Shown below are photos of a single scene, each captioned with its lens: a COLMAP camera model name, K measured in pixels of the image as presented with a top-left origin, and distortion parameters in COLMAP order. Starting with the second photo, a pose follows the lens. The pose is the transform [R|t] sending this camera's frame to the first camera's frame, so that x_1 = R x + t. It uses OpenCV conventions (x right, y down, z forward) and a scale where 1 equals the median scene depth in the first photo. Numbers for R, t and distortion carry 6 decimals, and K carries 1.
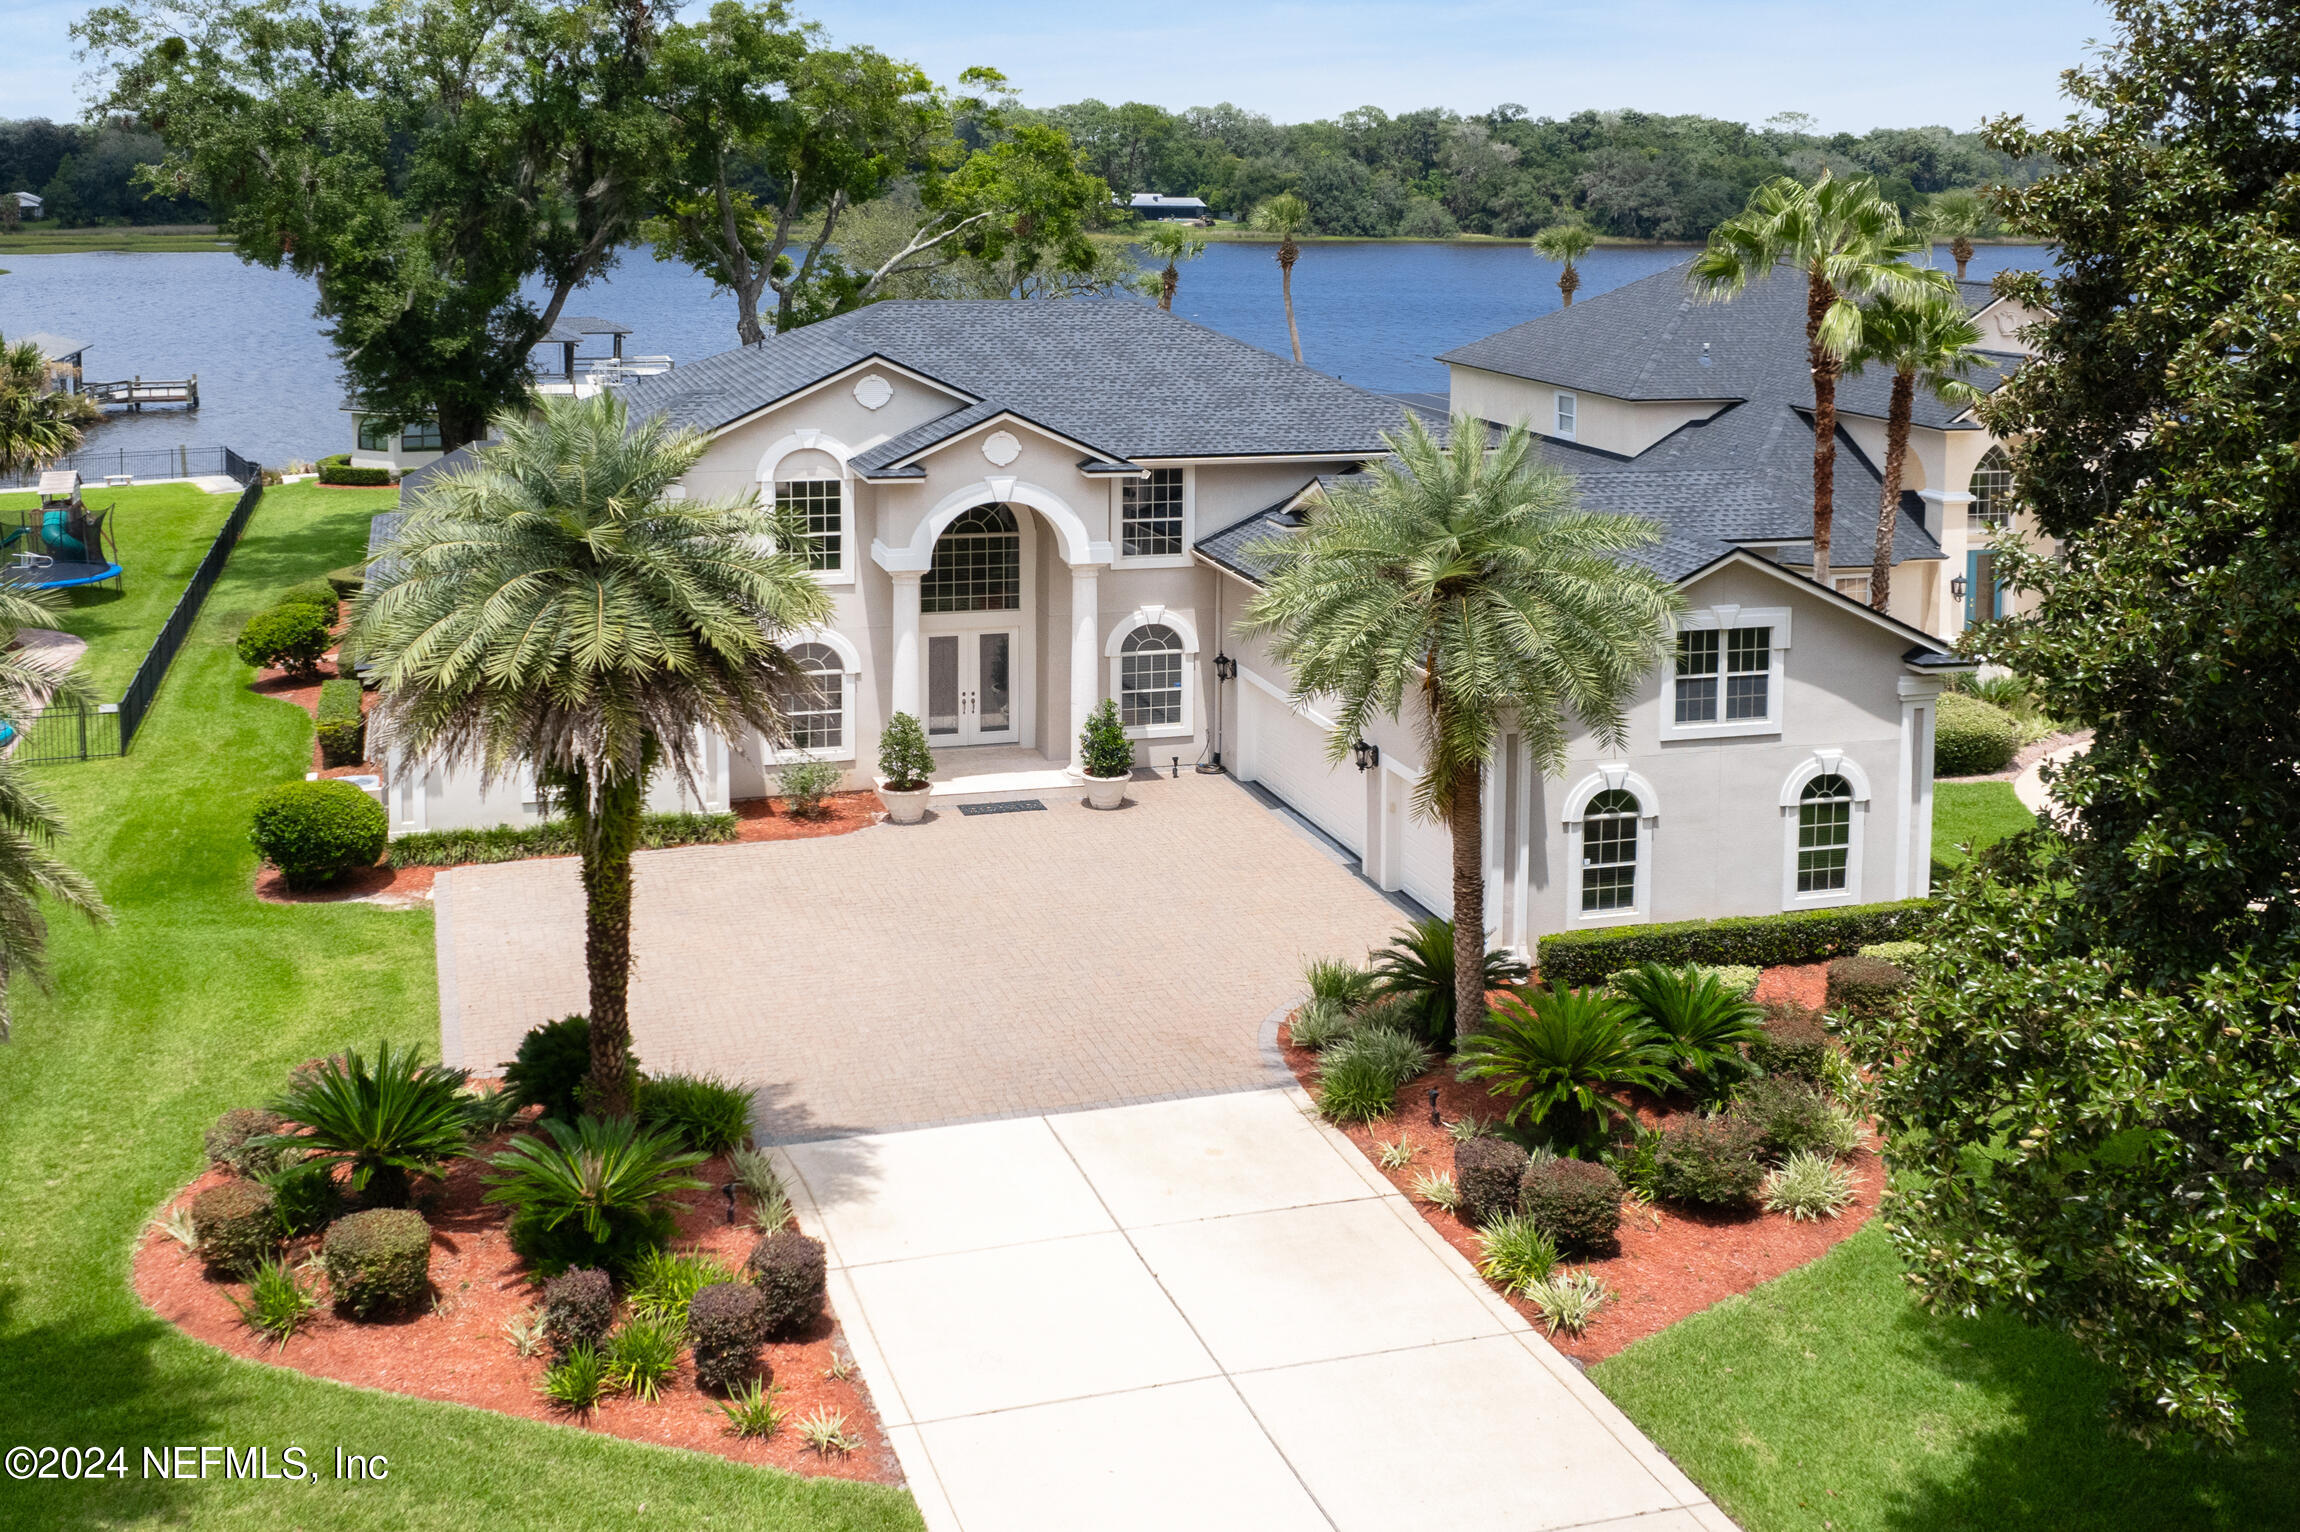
lens RADIAL K [[2287.2, 0, 1073.8], [0, 2287.2, 983.4], [0, 0, 1]] dist [-0.006799, 0.000000]
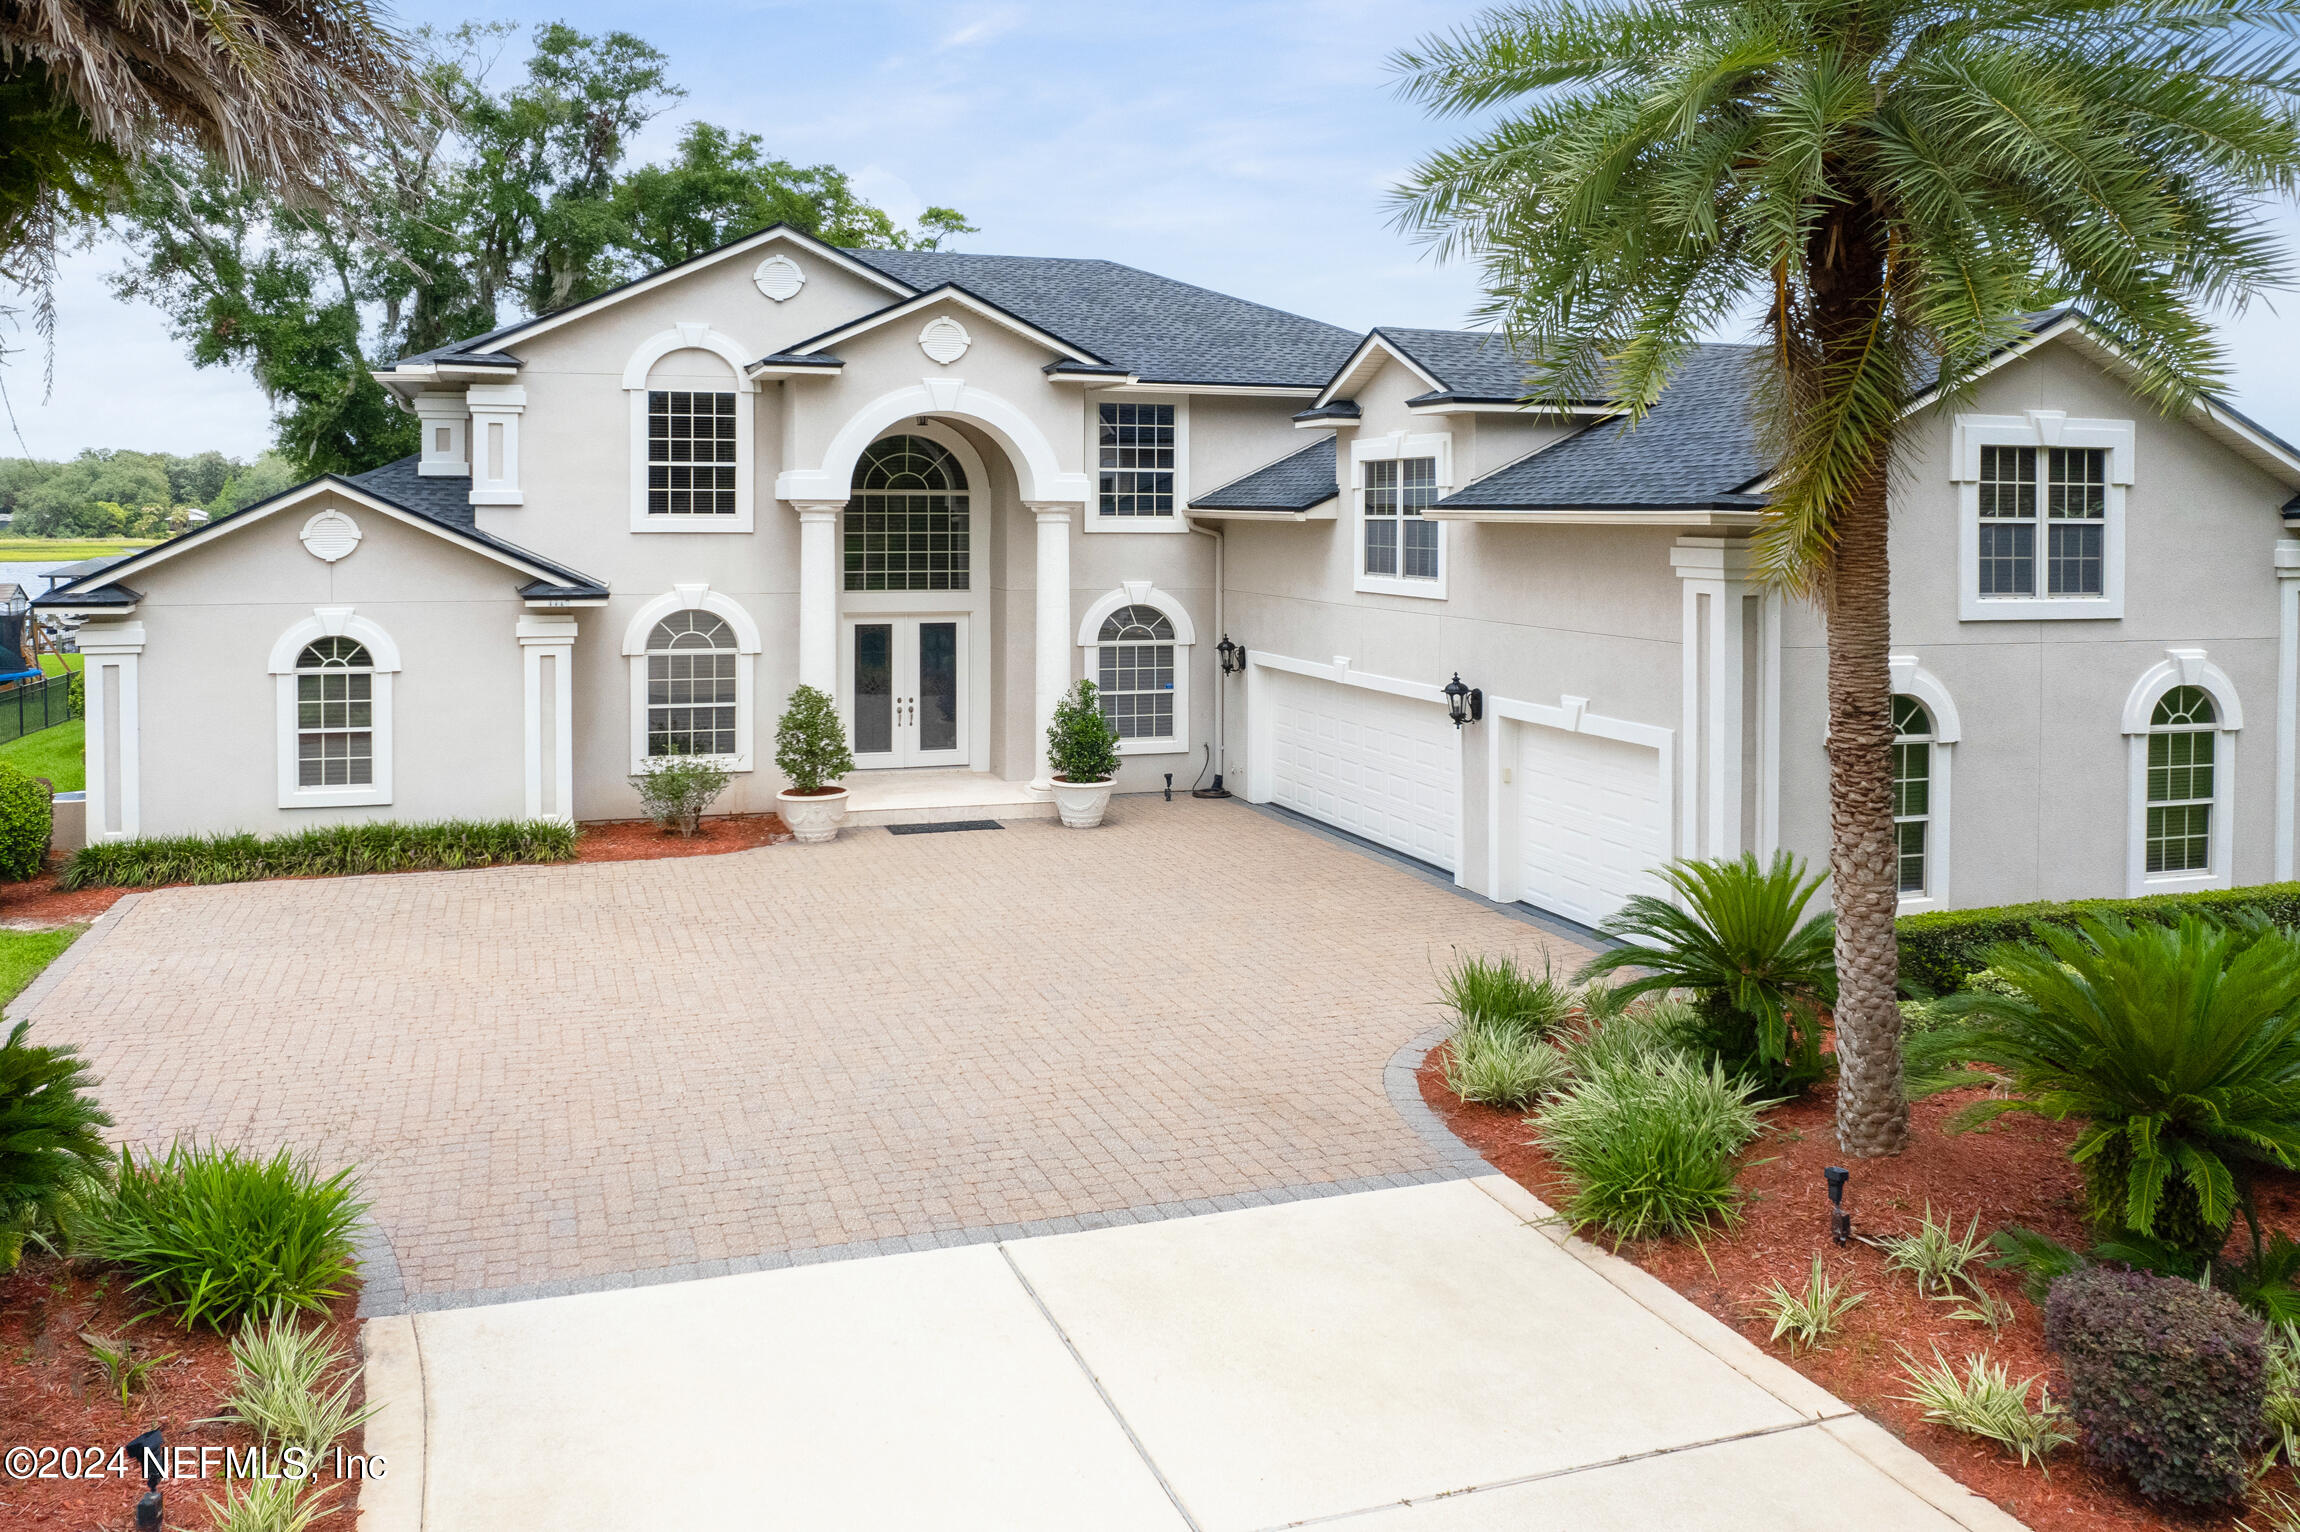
lens RADIAL K [[1822.2, 0, 1058.3], [0, 1822.2, 708.3], [0, 0, 1]] dist [-0.035902, 0.000817]
pose [[0.999815, -0.009783, 0.016544, -0.004775], [0.013384, 0.972138, -0.234027, 0.031438], [-0.013794, 0.234205, 0.972089, 0.492957]]
